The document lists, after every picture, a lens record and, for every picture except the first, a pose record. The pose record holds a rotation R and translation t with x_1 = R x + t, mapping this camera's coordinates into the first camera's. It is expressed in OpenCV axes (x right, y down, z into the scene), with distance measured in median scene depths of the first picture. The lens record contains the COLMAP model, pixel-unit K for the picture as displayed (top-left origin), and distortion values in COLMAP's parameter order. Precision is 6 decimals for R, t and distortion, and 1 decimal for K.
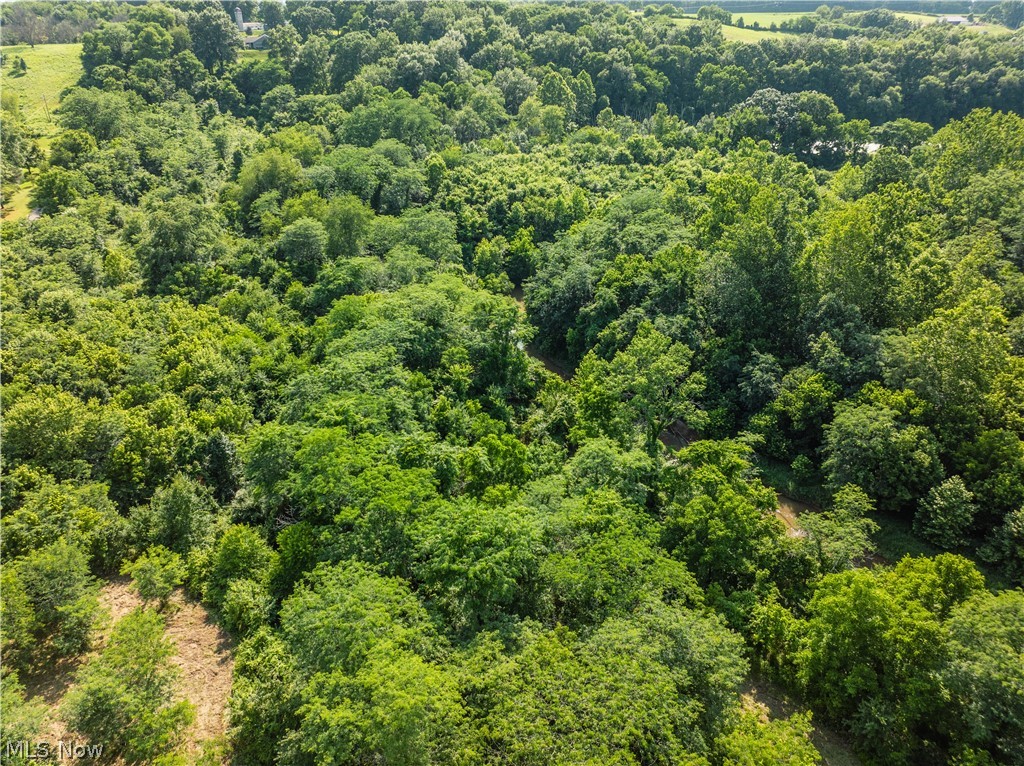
lens RADIAL K [[724.5, 0, 511.4], [0, 724.5, 382.9], [0, 0, 1]] dist [-0.053212, 0.027759]
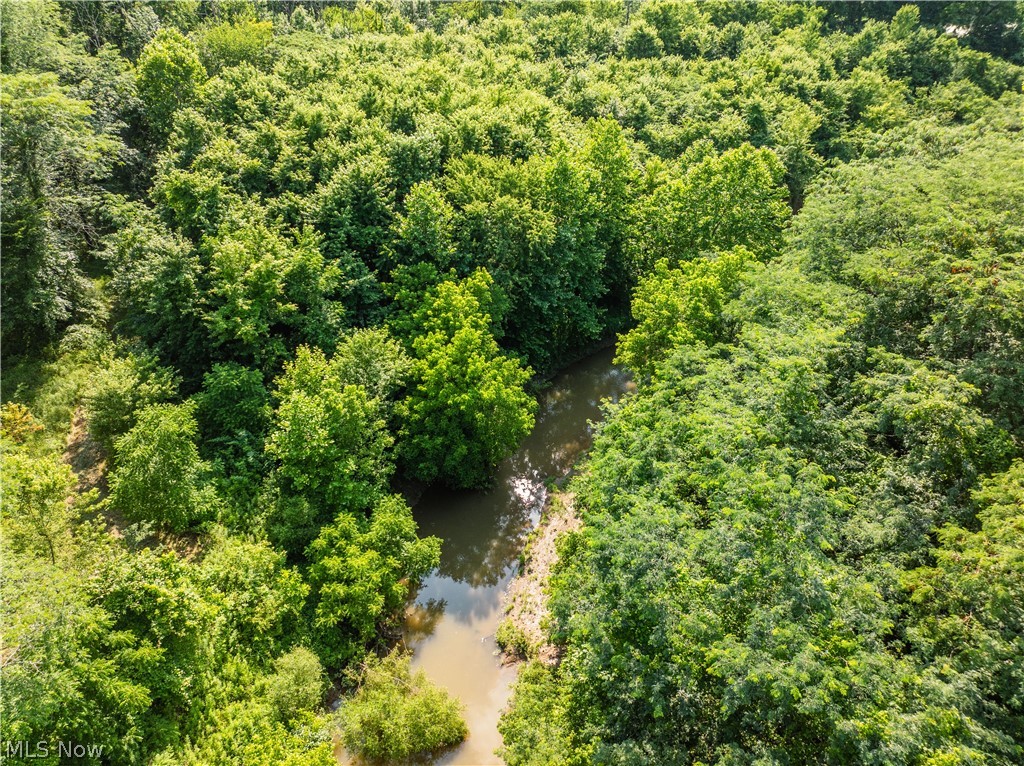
lens RADIAL K [[724.5, 0, 514.3], [0, 724.5, 383.8], [0, 0, 1]] dist [-0.053212, 0.027759]
pose [[0.990436, -0.073358, 0.116853, 0.004044], [0.060612, 0.992178, 0.109132, -0.194973], [-0.123945, -0.101005, 0.987135, 0.688269]]
